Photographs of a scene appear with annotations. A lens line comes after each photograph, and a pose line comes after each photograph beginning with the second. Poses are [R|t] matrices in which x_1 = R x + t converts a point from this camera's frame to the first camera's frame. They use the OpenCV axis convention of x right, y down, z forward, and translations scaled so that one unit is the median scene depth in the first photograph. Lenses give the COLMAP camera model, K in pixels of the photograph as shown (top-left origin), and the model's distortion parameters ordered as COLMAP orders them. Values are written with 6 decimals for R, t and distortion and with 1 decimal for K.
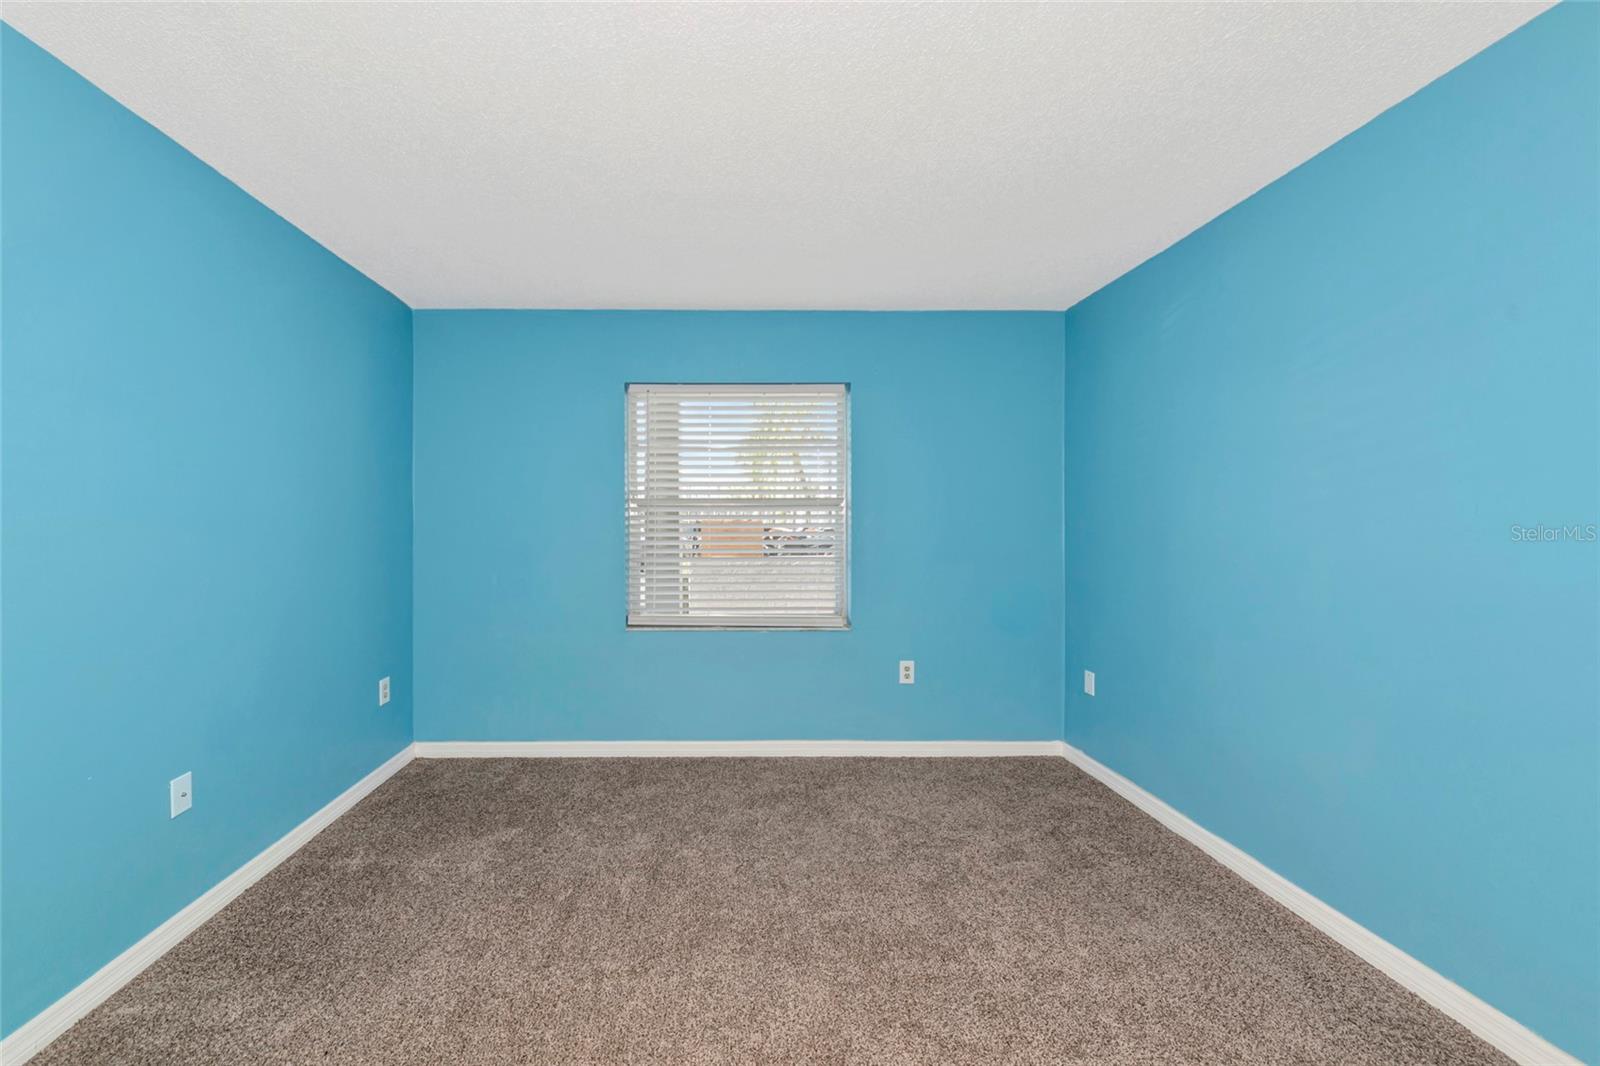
lens RADIAL K [[571.6, 0, 795.3], [0, 571.6, 528.7], [0, 0, 1]] dist [-0.000986, -0.000312]
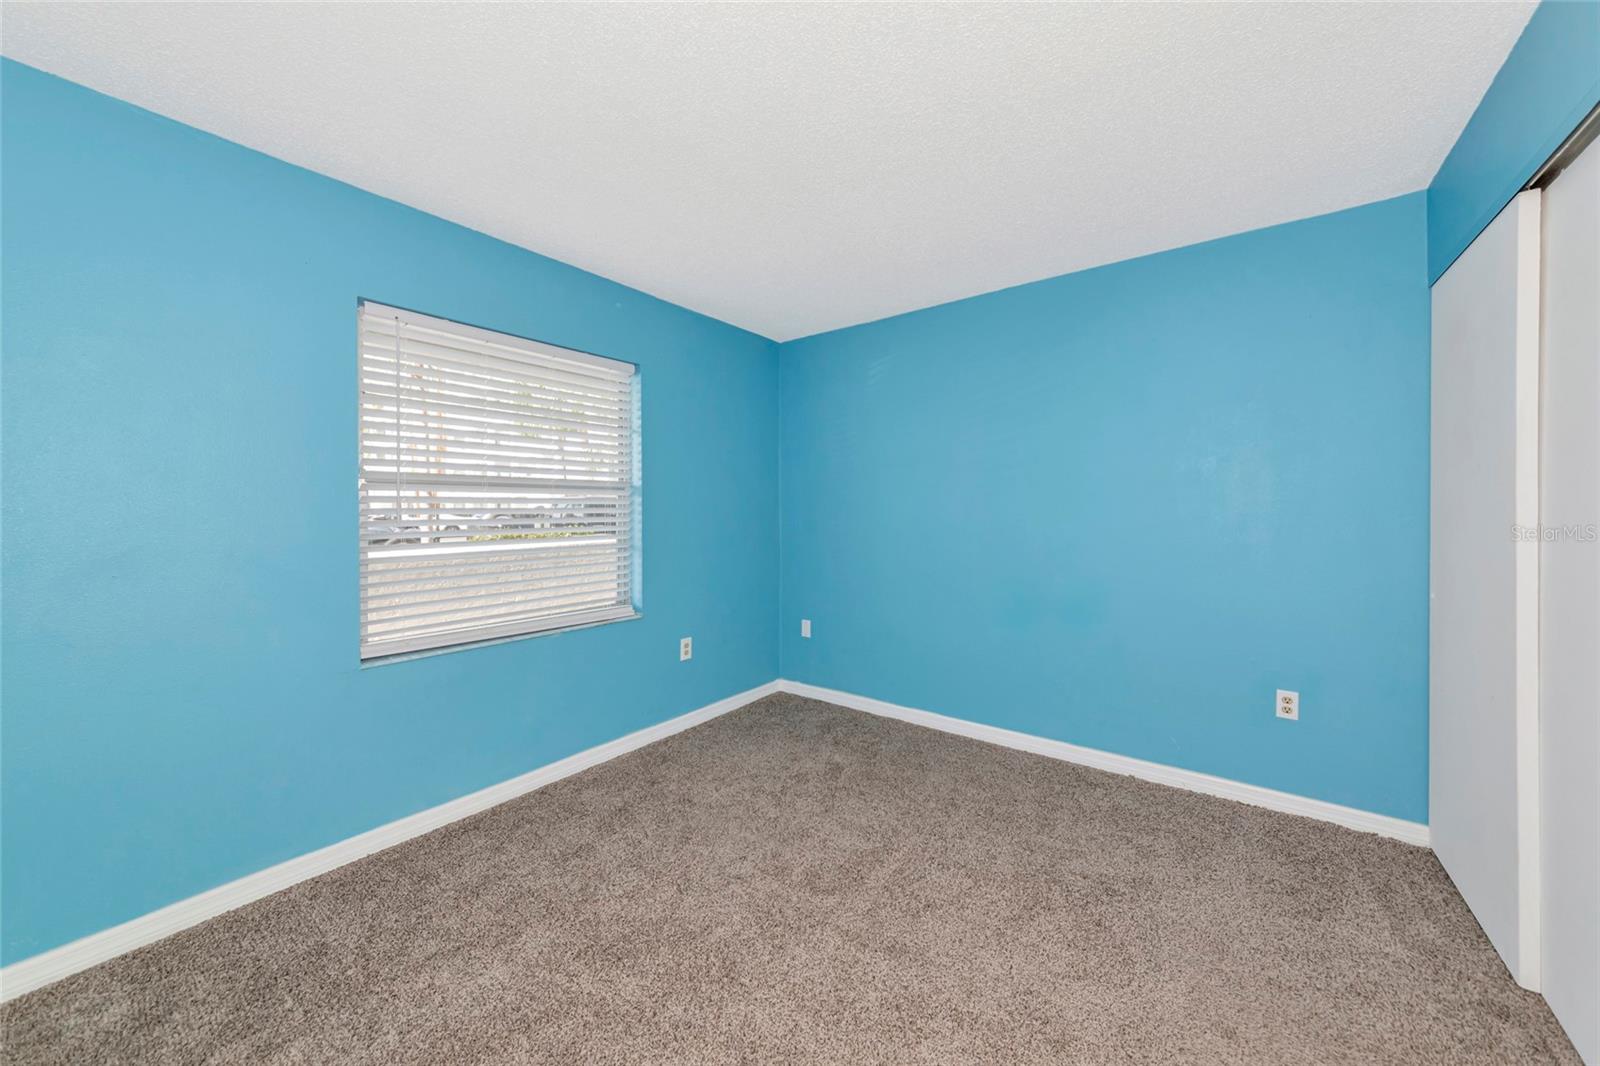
lens RADIAL K [[518.6, 0, 797.0], [0, 518.6, 519.4], [0, 0, 1]] dist [-0.000714, -0.000109]
pose [[0.673976, -0.018164, 0.738530, -0.379124], [0.012363, 0.999835, 0.013308, 0.001223], [-0.738650, 0.000161, 0.674090, 0.207111]]
